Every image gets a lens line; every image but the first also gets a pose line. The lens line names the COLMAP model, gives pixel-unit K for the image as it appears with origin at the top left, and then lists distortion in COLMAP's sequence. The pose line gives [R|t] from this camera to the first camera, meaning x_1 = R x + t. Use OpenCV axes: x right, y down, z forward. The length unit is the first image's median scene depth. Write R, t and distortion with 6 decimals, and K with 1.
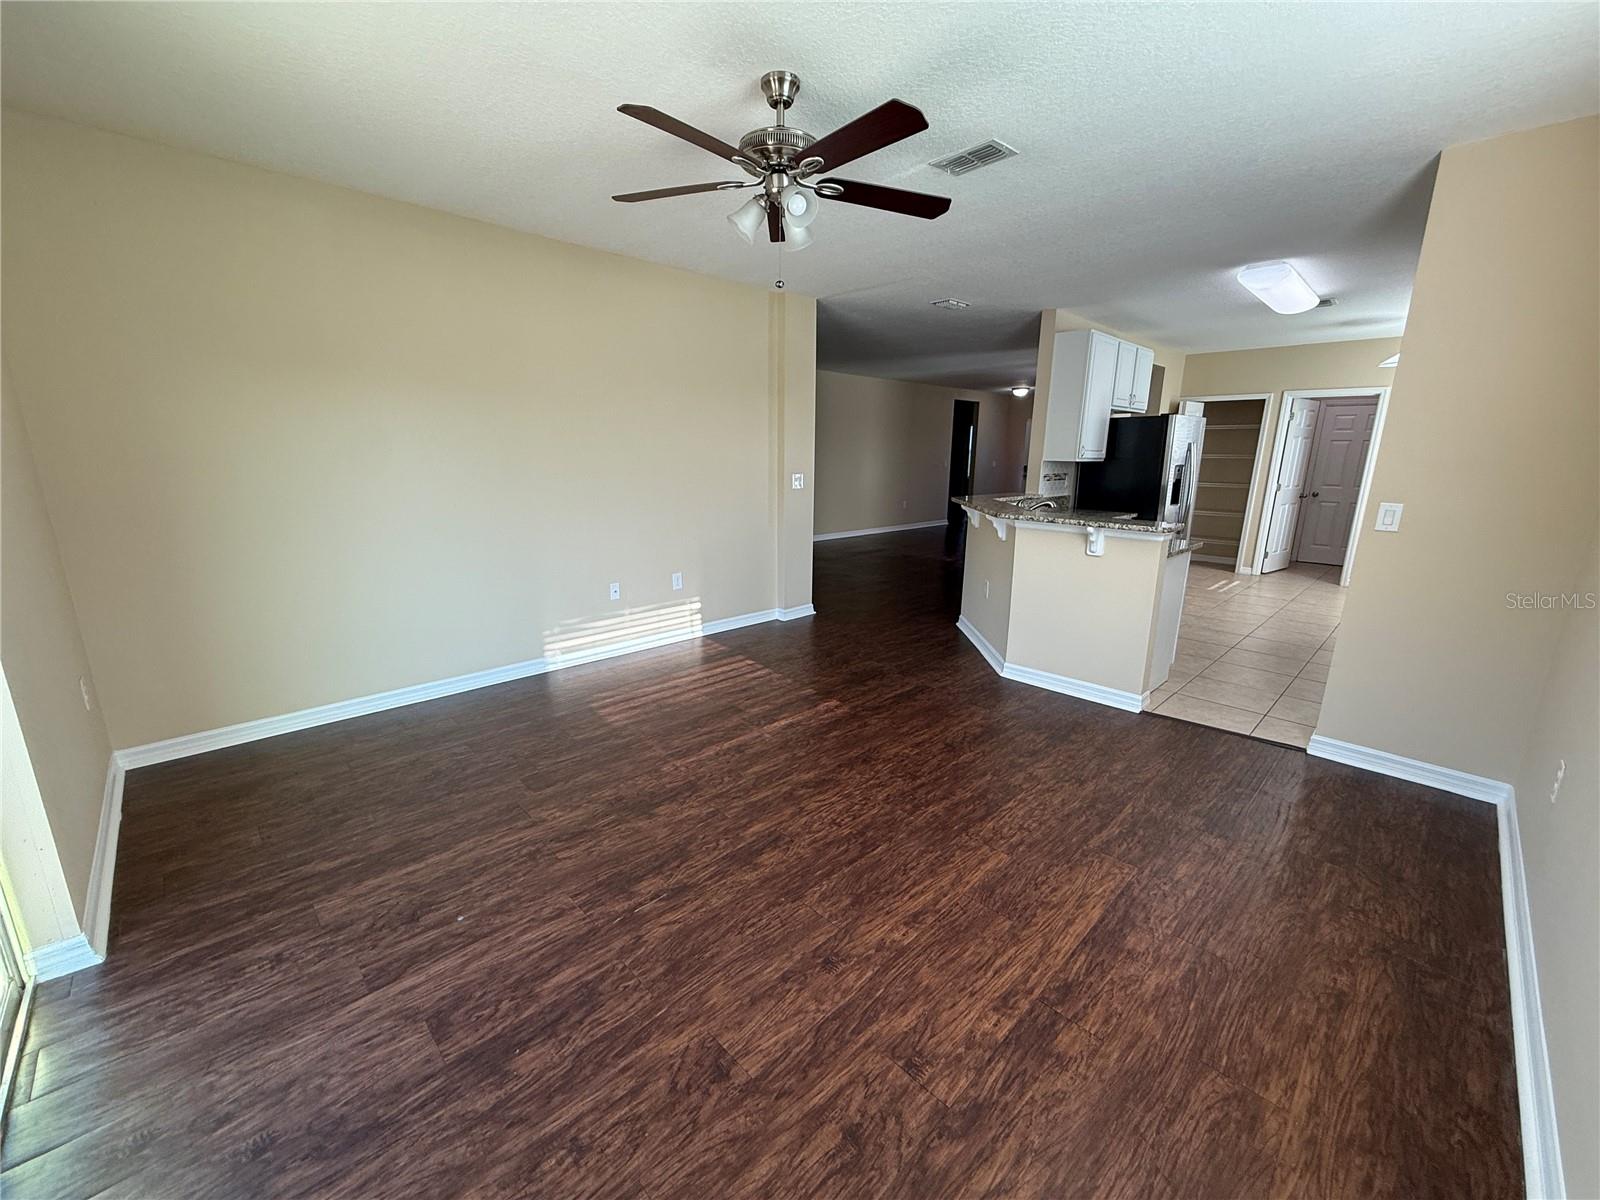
lens RADIAL K [[637.9, 0, 800.0], [0, 637.9, 600.0], [0, 0, 1]] dist [0.000859, 0.000370]
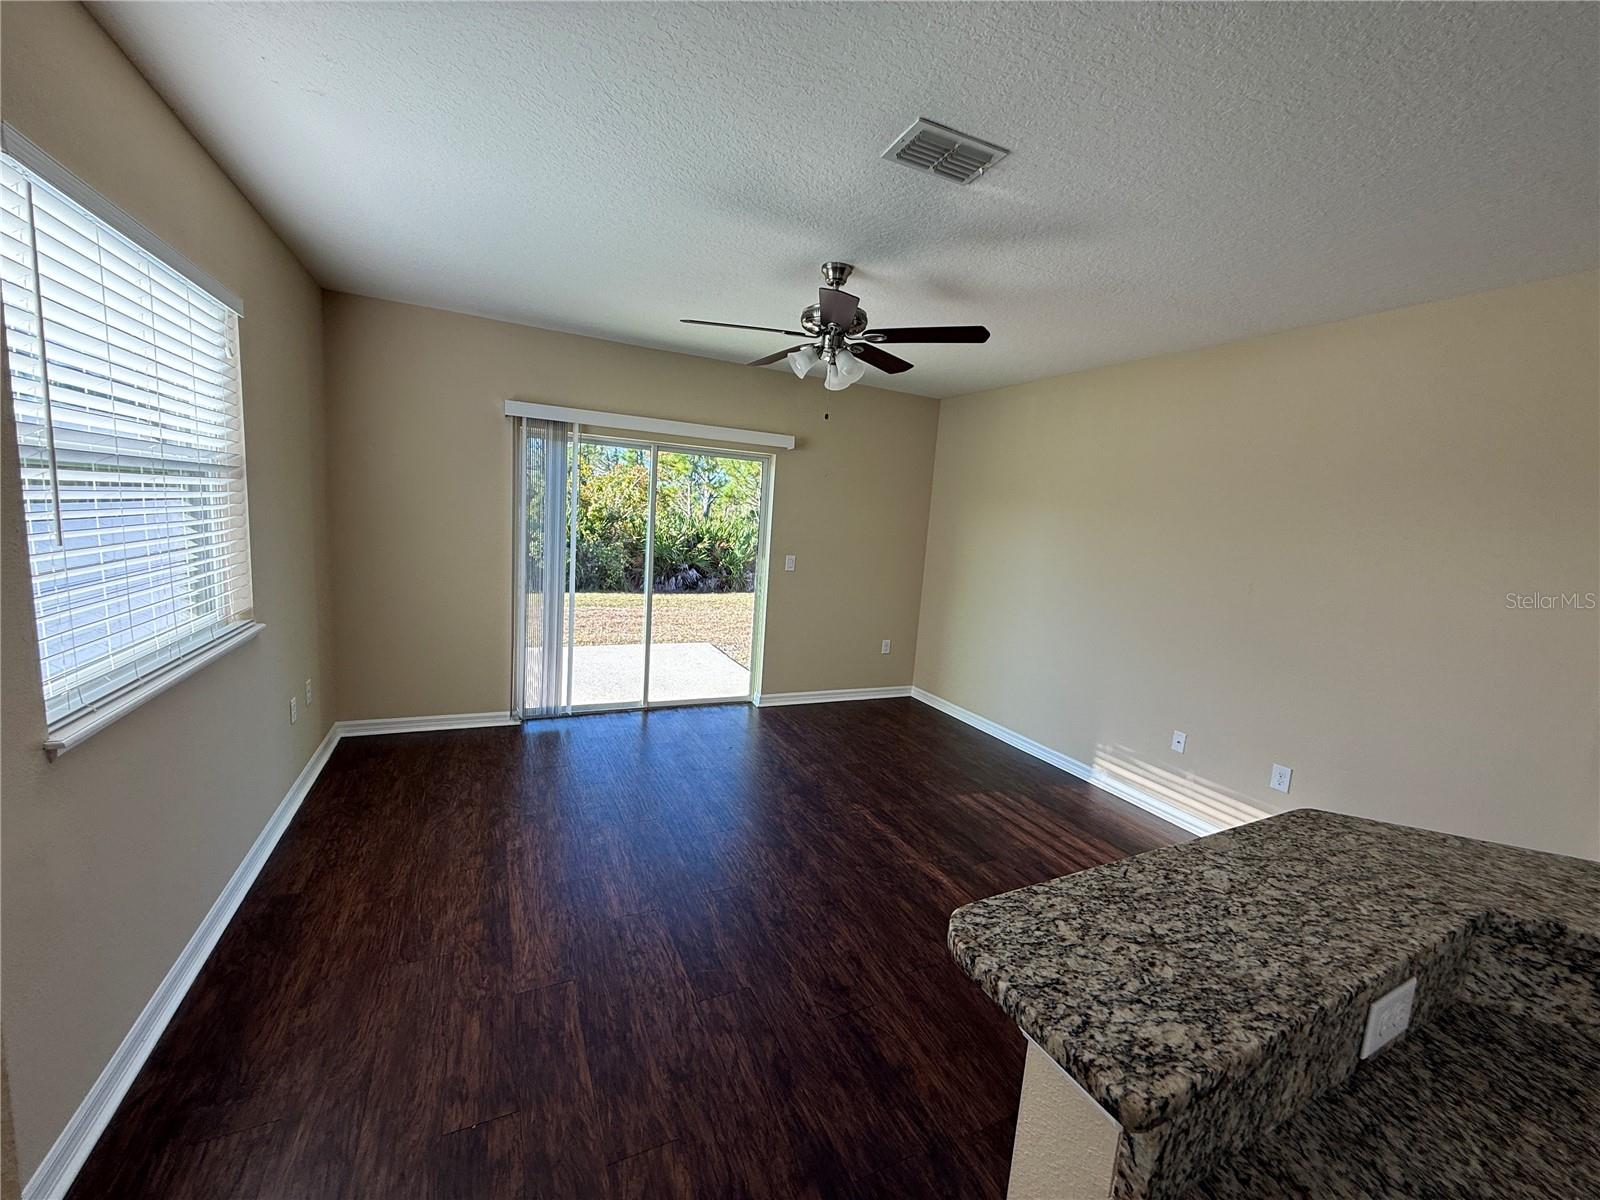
lens RADIAL K [[637.9, 0, 800.0], [0, 637.9, 600.0], [0, 0, 1]] dist [0.000859, 0.000370]
pose [[-0.318420, 0.093820, -0.943296, 0.853282], [-0.291630, 0.937135, 0.191650, -0.276961], [0.901976, 0.336119, -0.271042, 1.010738]]
